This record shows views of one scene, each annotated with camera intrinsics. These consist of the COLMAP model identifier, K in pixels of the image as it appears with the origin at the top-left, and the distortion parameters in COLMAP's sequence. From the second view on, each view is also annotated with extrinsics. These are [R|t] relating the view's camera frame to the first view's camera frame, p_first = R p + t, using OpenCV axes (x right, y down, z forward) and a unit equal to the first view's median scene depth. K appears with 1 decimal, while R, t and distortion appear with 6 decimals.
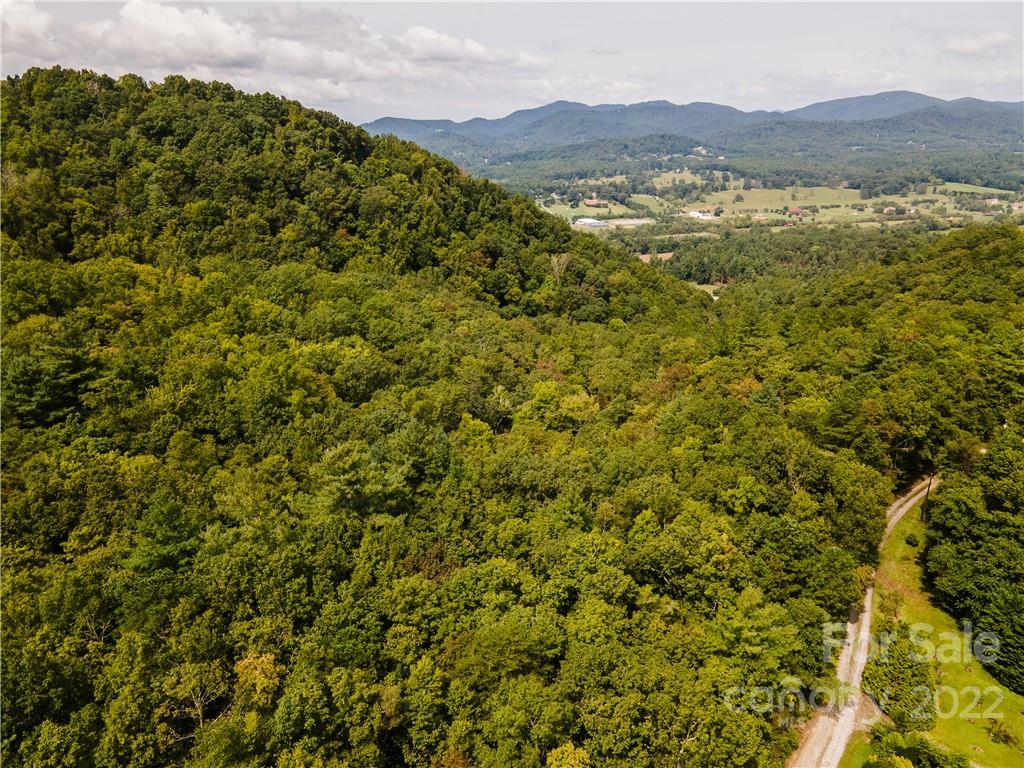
lens RADIAL K [[743.5, 0, 519.6], [0, 743.5, 389.8], [0, 0, 1]] dist [0.020505, 0.036728]
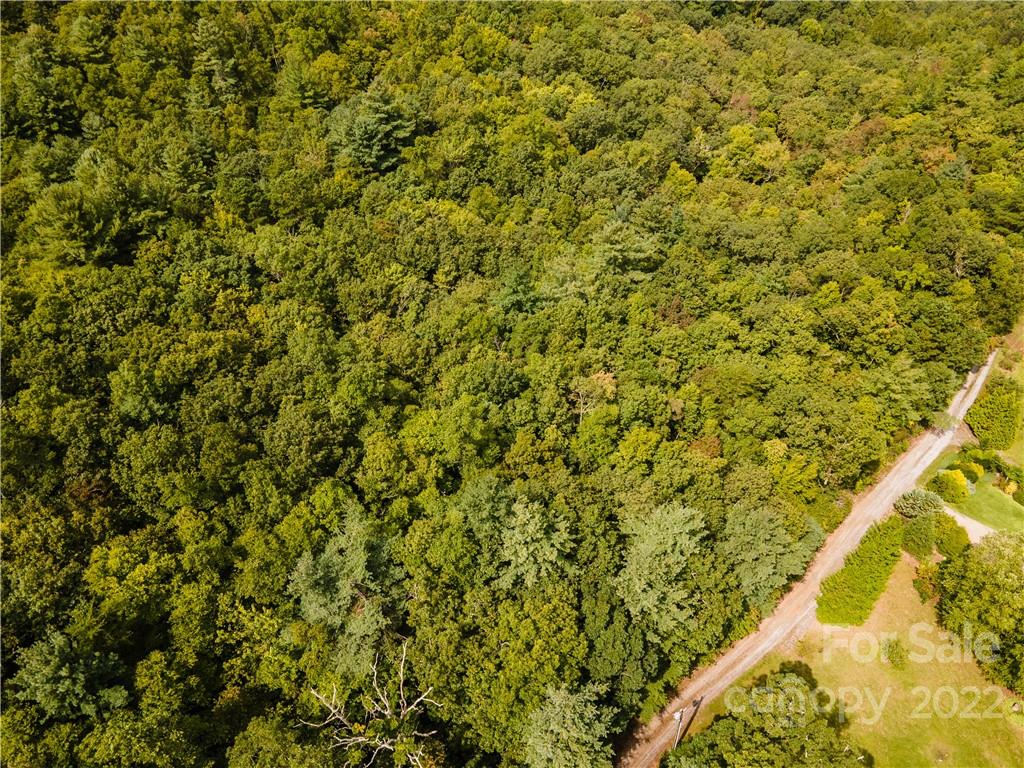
lens RADIAL K [[743.5, 0, 519.1], [0, 743.5, 390.2], [0, 0, 1]] dist [0.020505, 0.036728]
pose [[0.984352, 0.111539, -0.136422, -0.052075], [-0.043578, 0.904215, 0.424847, -0.061456], [0.170742, -0.412254, 0.894927, -0.110343]]
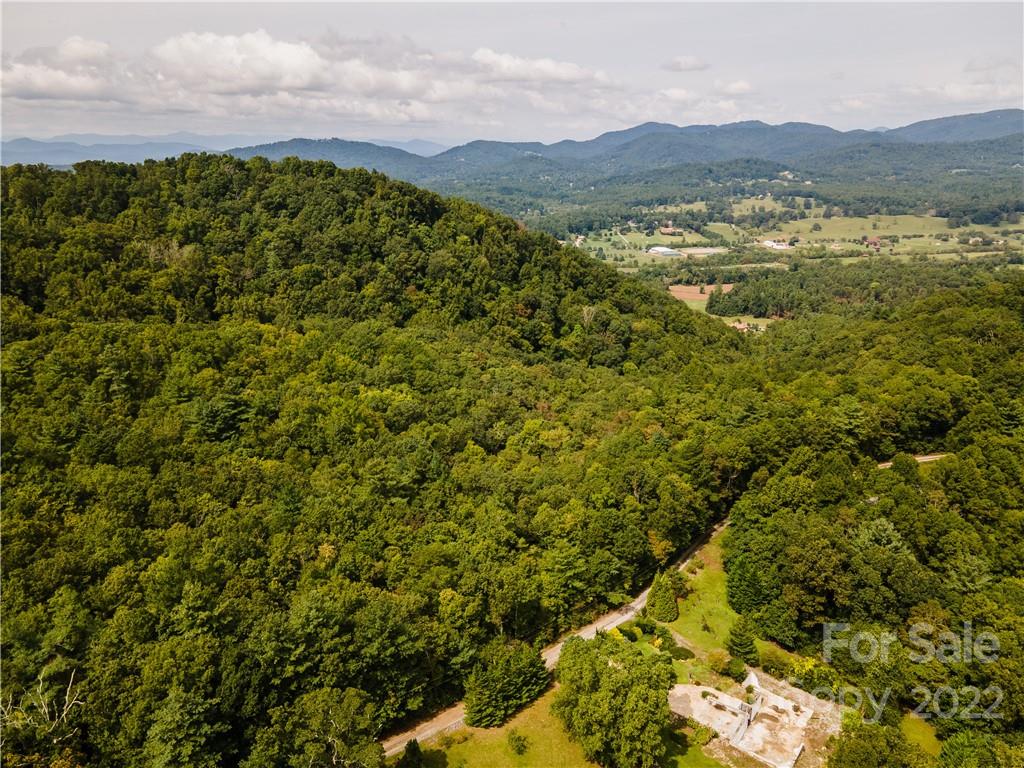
lens RADIAL K [[743.5, 0, 522.5], [0, 743.5, 391.5], [0, 0, 1]] dist [0.020505, 0.036728]
pose [[0.993718, 0.032250, -0.107169, 0.089519], [-0.034402, 0.999241, -0.018291, -0.020803], [0.106498, 0.021863, 0.994073, -0.229538]]
